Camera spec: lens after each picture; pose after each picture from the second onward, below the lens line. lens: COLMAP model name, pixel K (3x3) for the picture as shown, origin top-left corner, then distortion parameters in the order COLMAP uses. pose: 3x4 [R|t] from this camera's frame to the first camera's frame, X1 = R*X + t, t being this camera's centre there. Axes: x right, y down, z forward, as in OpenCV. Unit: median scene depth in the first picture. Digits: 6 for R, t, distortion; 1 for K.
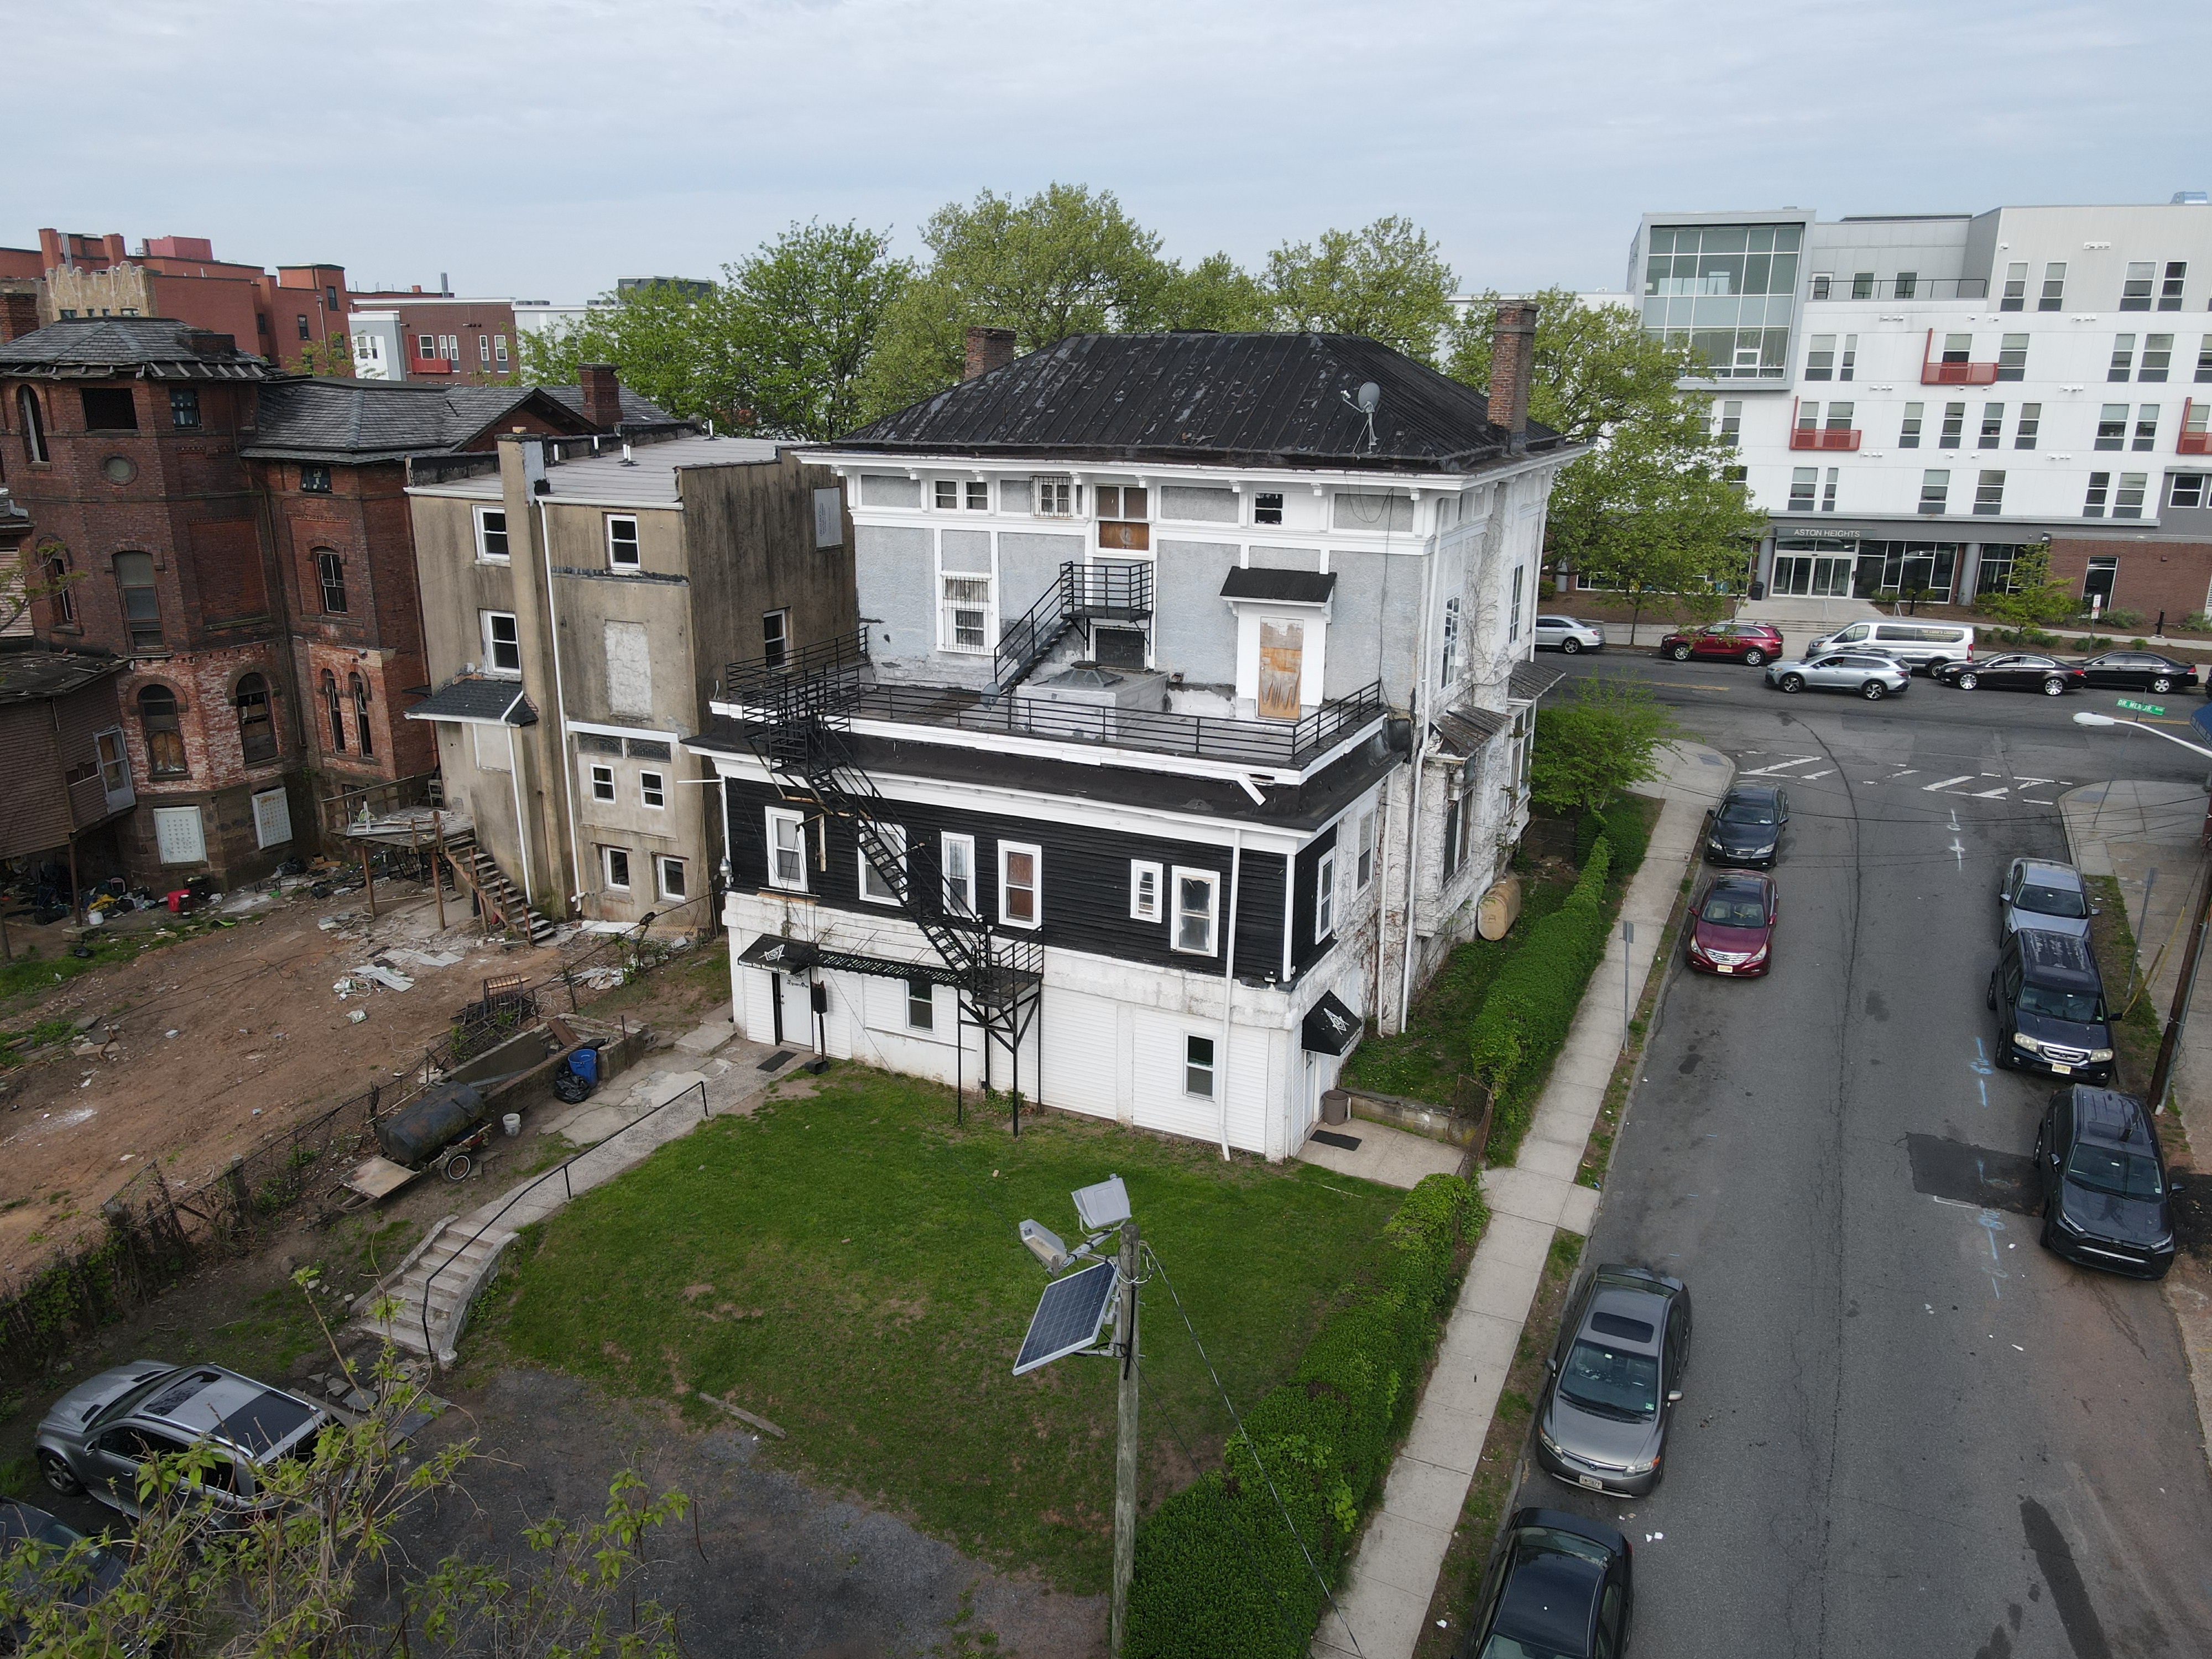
lens RADIAL K [[1612.6, 0, 1107.1], [0, 1612.6, 838.2], [0, 0, 1]] dist [0.003391, 0.006047]
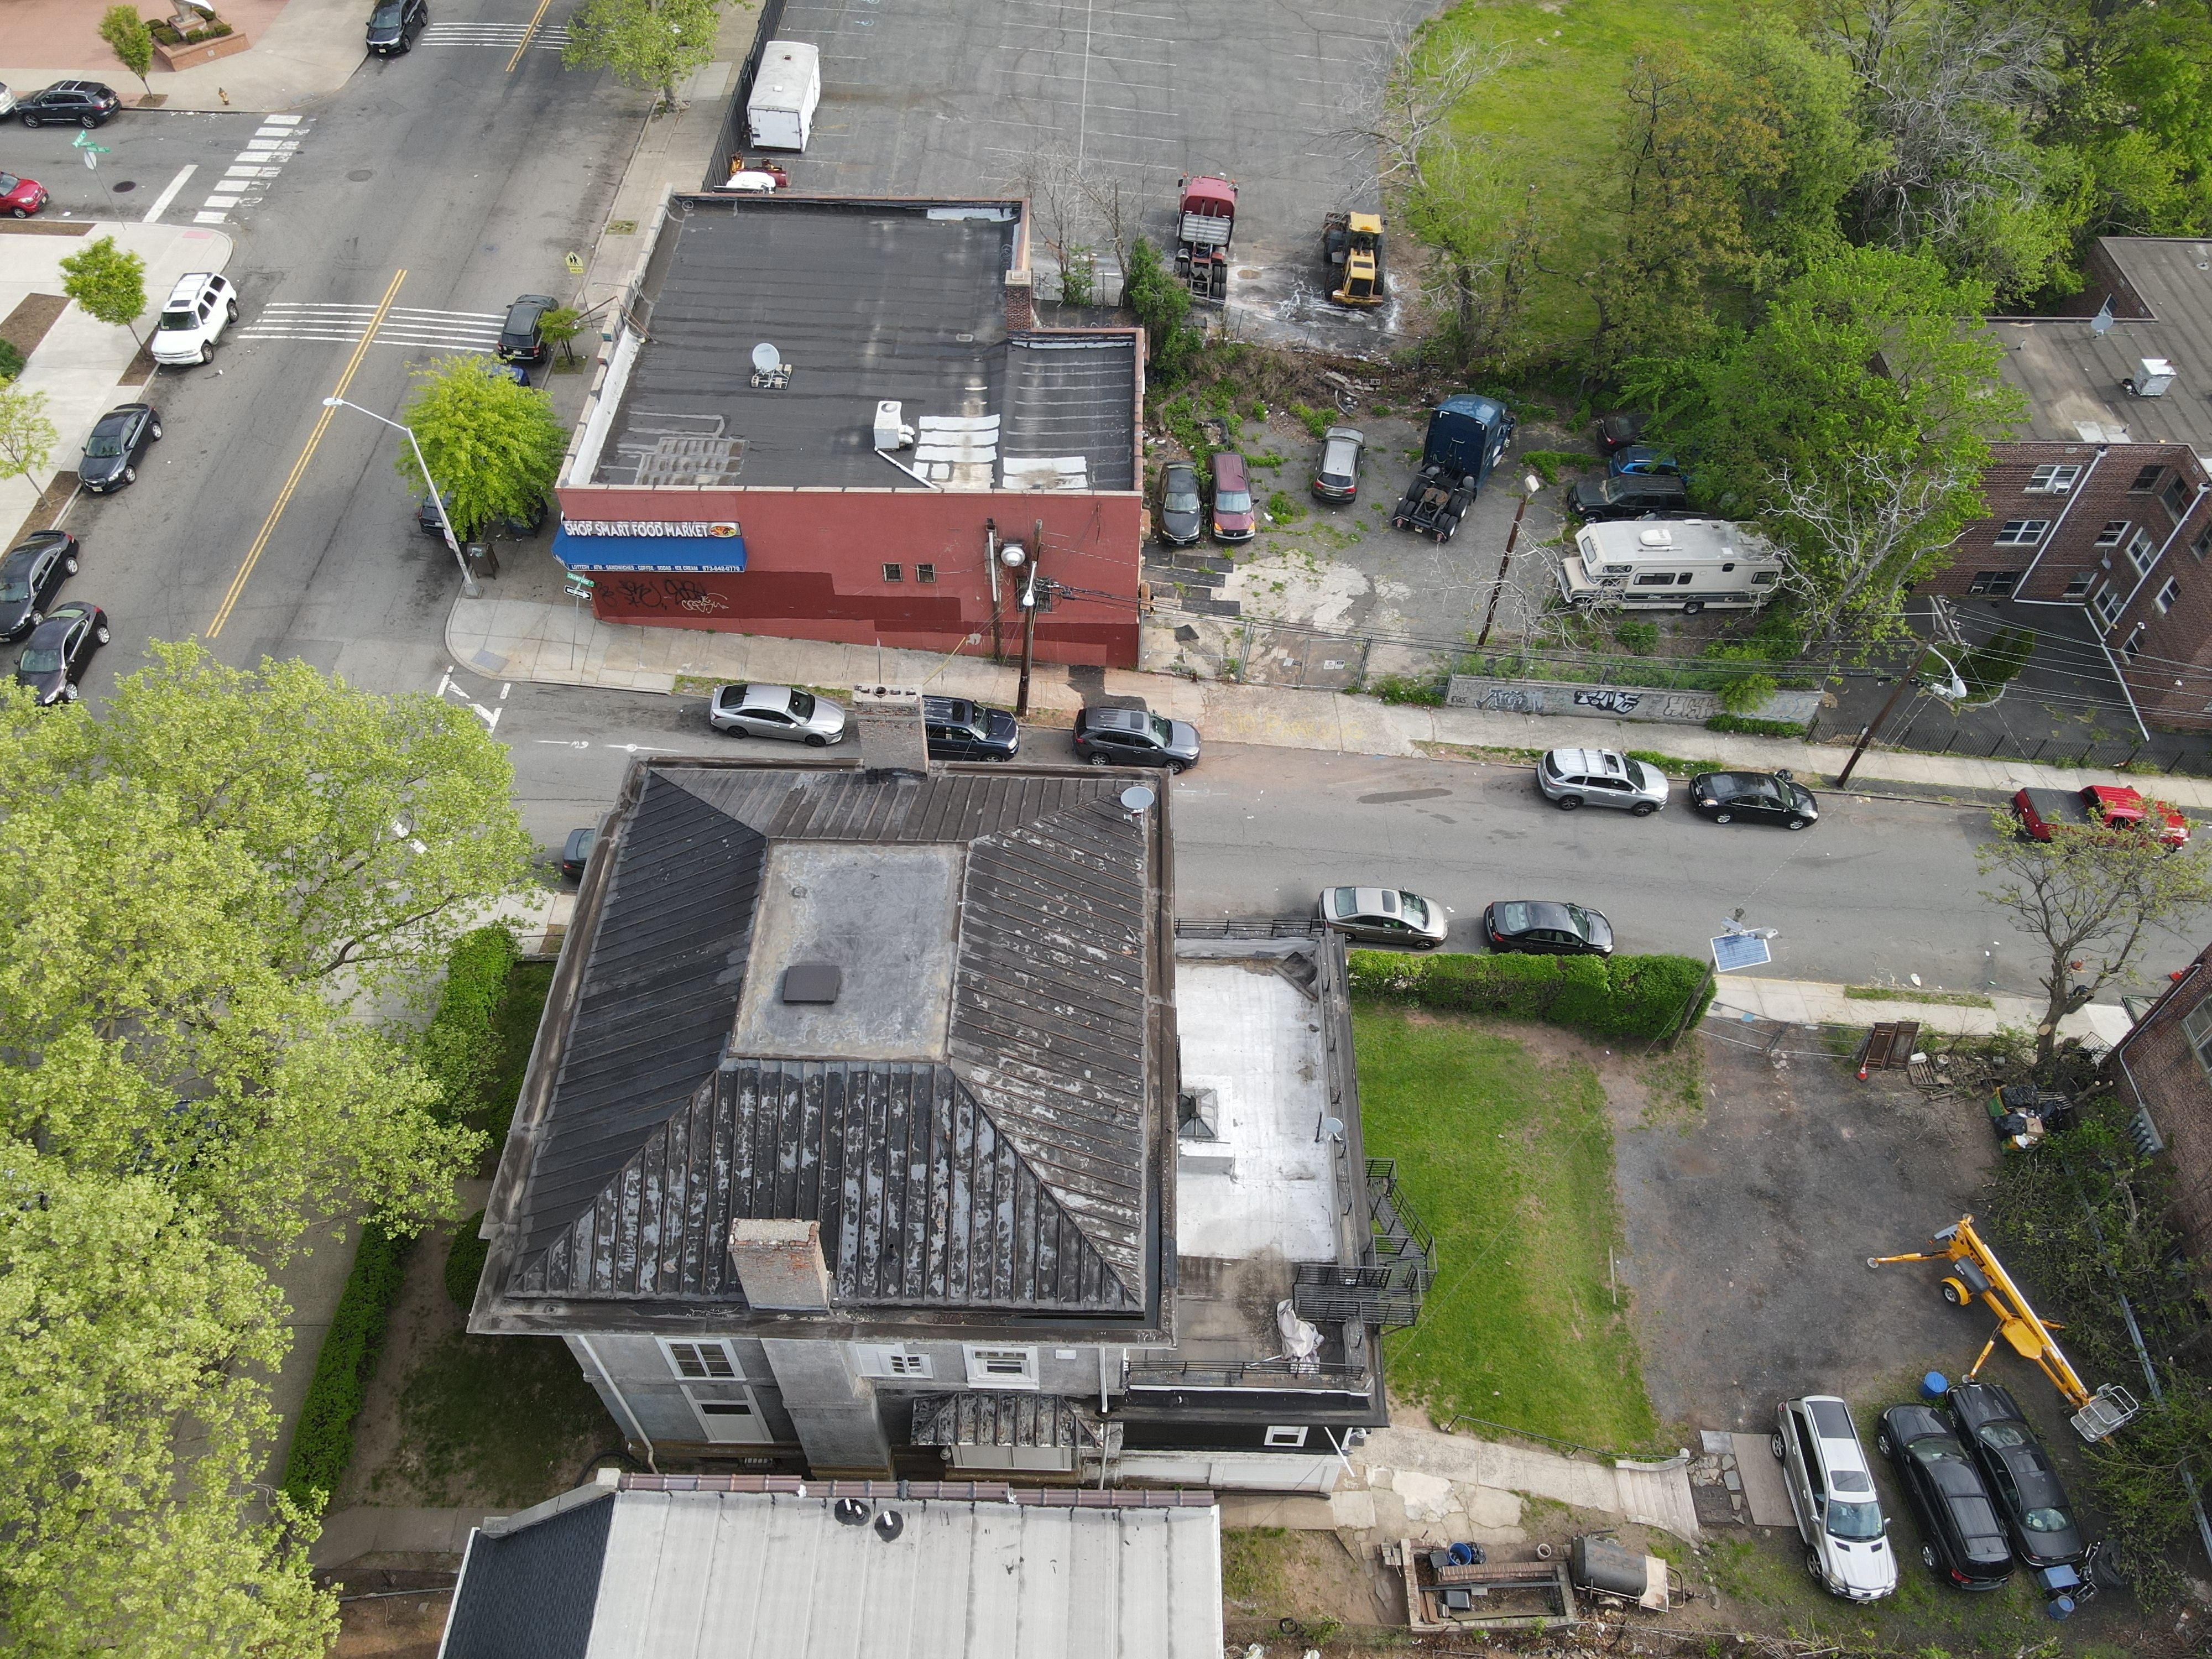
lens RADIAL K [[1630.8, 0, 1099.2], [0, 1630.8, 840.2], [0, 0, 1]] dist [-0.012813, 0.048591]
pose [[-0.410856, -0.710888, 0.570820, -0.514574], [0.245051, 0.516956, 0.820187, -1.179191], [-0.878150, 0.476858, -0.038191, 0.994336]]
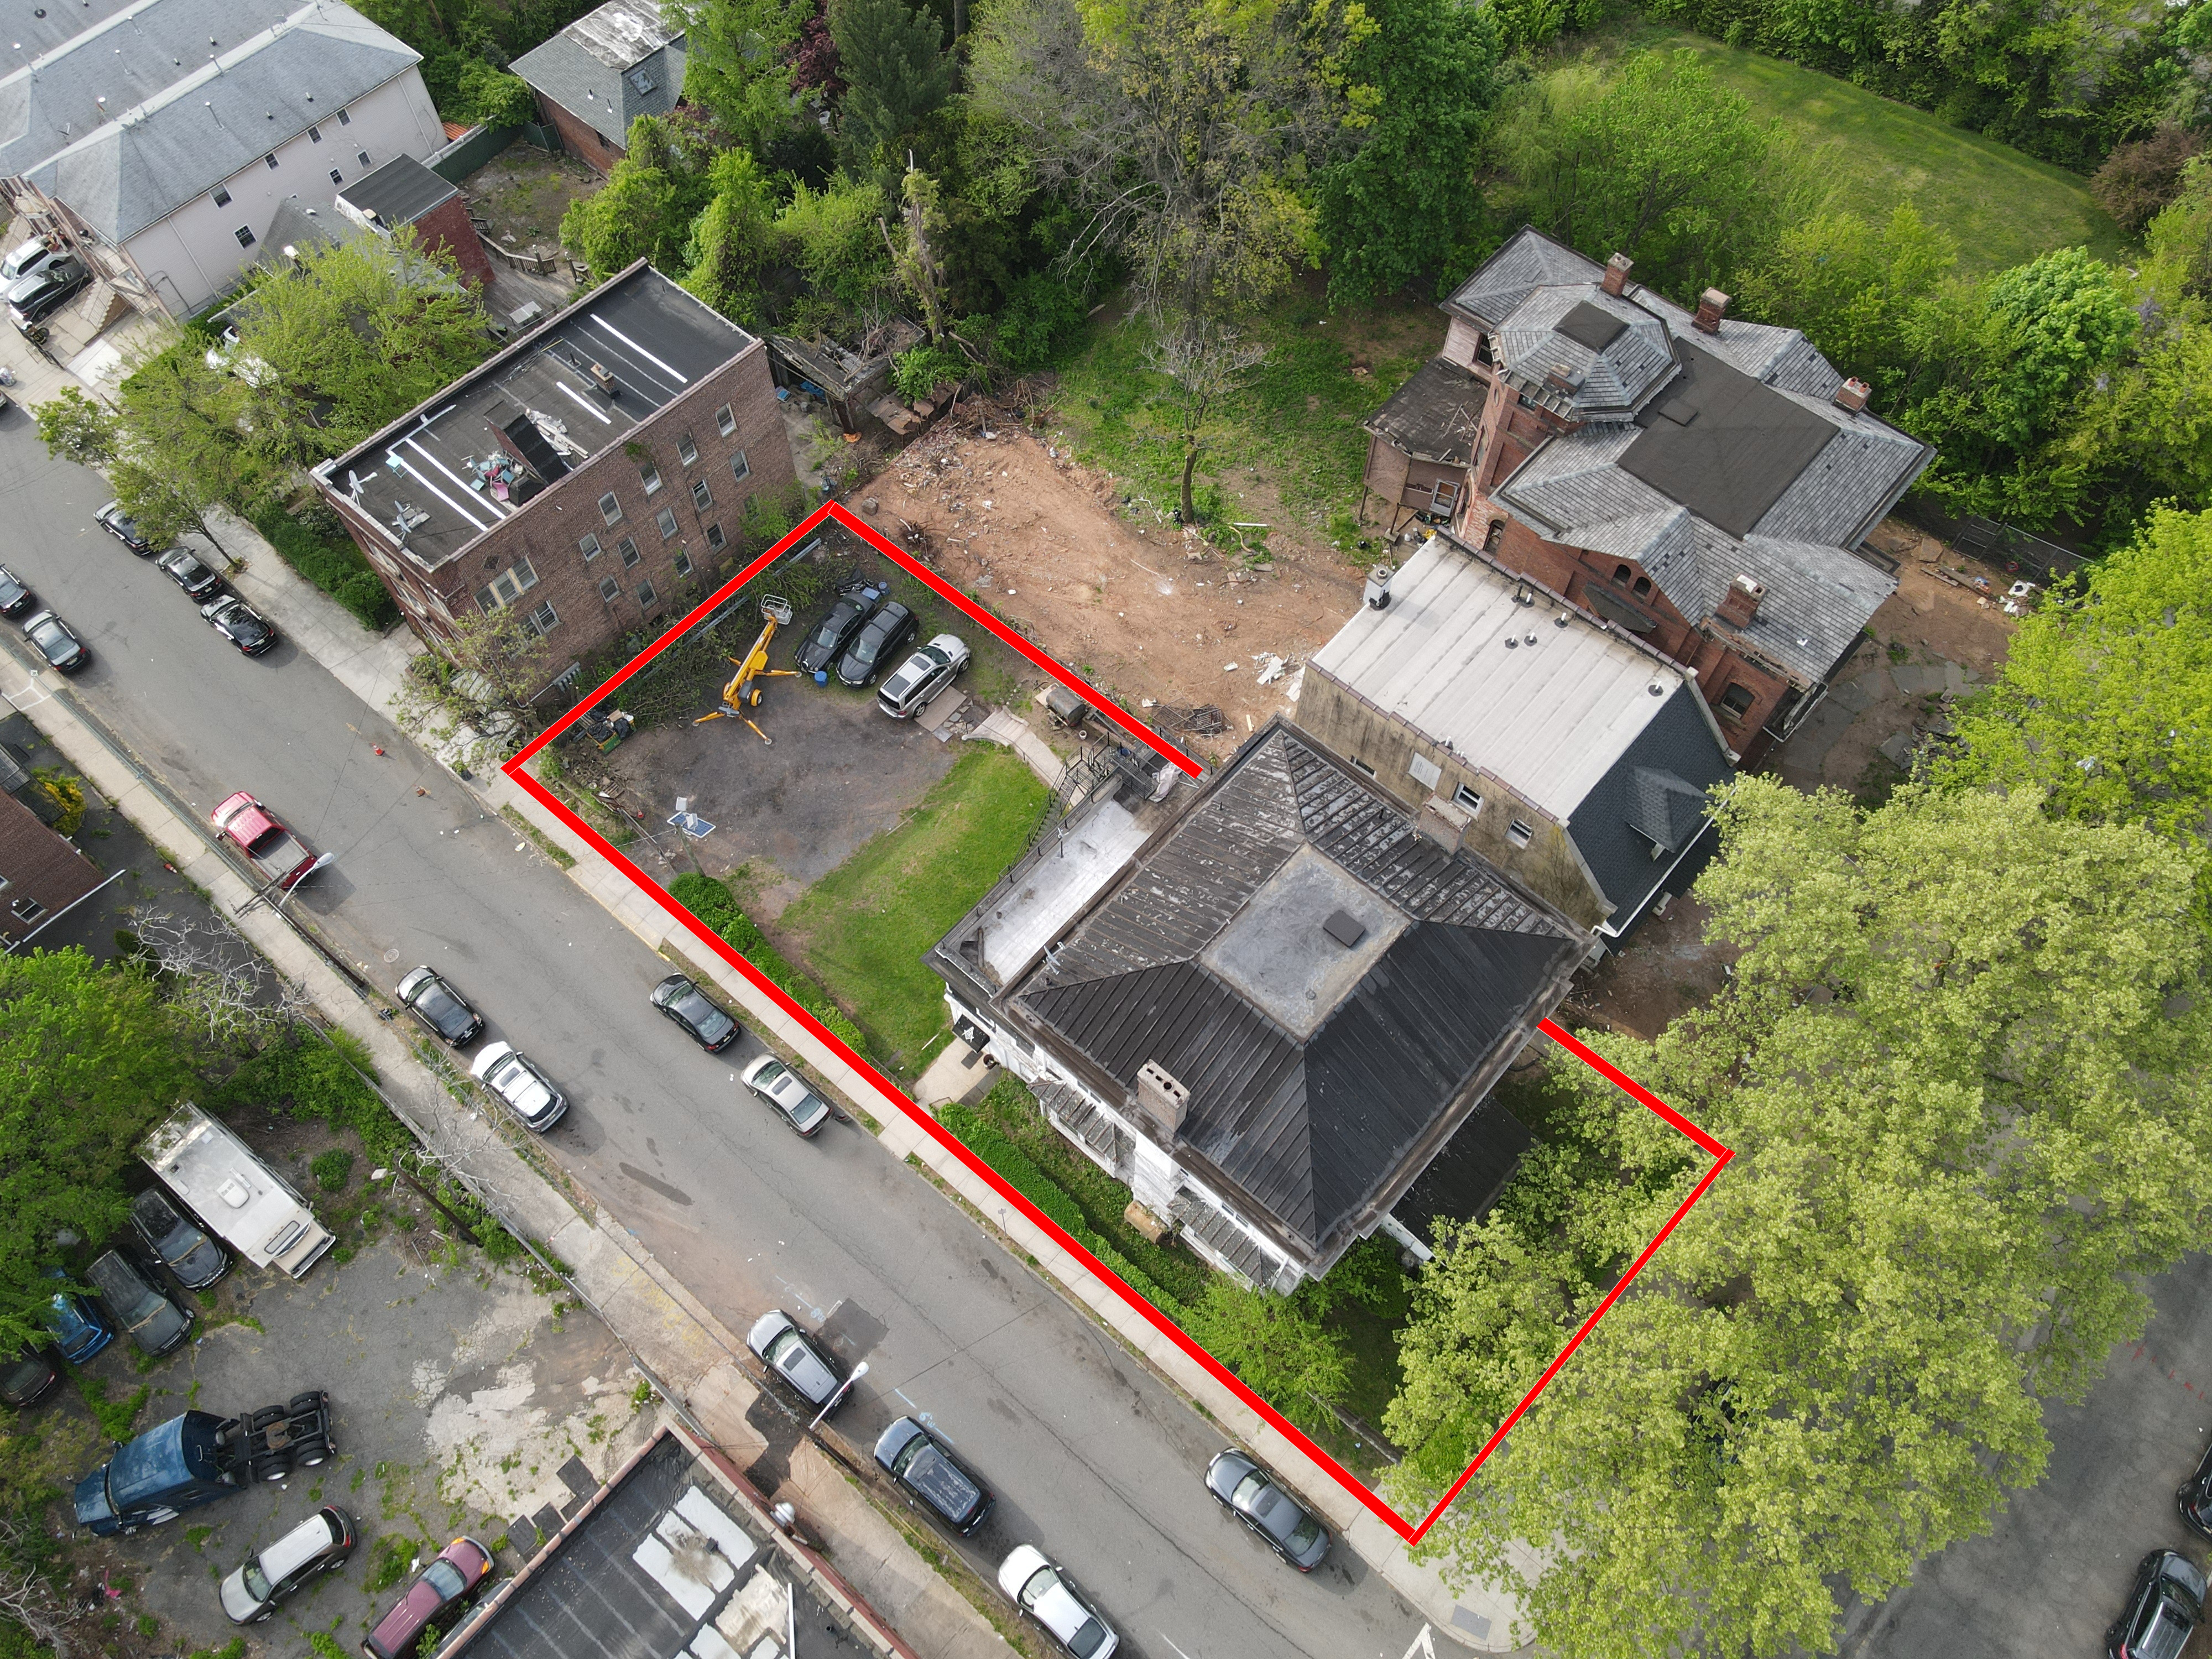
lens RADIAL K [[1630.8, 0, 1099.2], [0, 1630.8, 840.2], [0, 0, 1]] dist [-0.012813, 0.048591]
pose [[-0.278277, 0.843051, -0.460247, 0.759662], [-0.265013, 0.393182, 0.880441, -1.674518], [0.923217, 0.366978, 0.114005, 0.736759]]
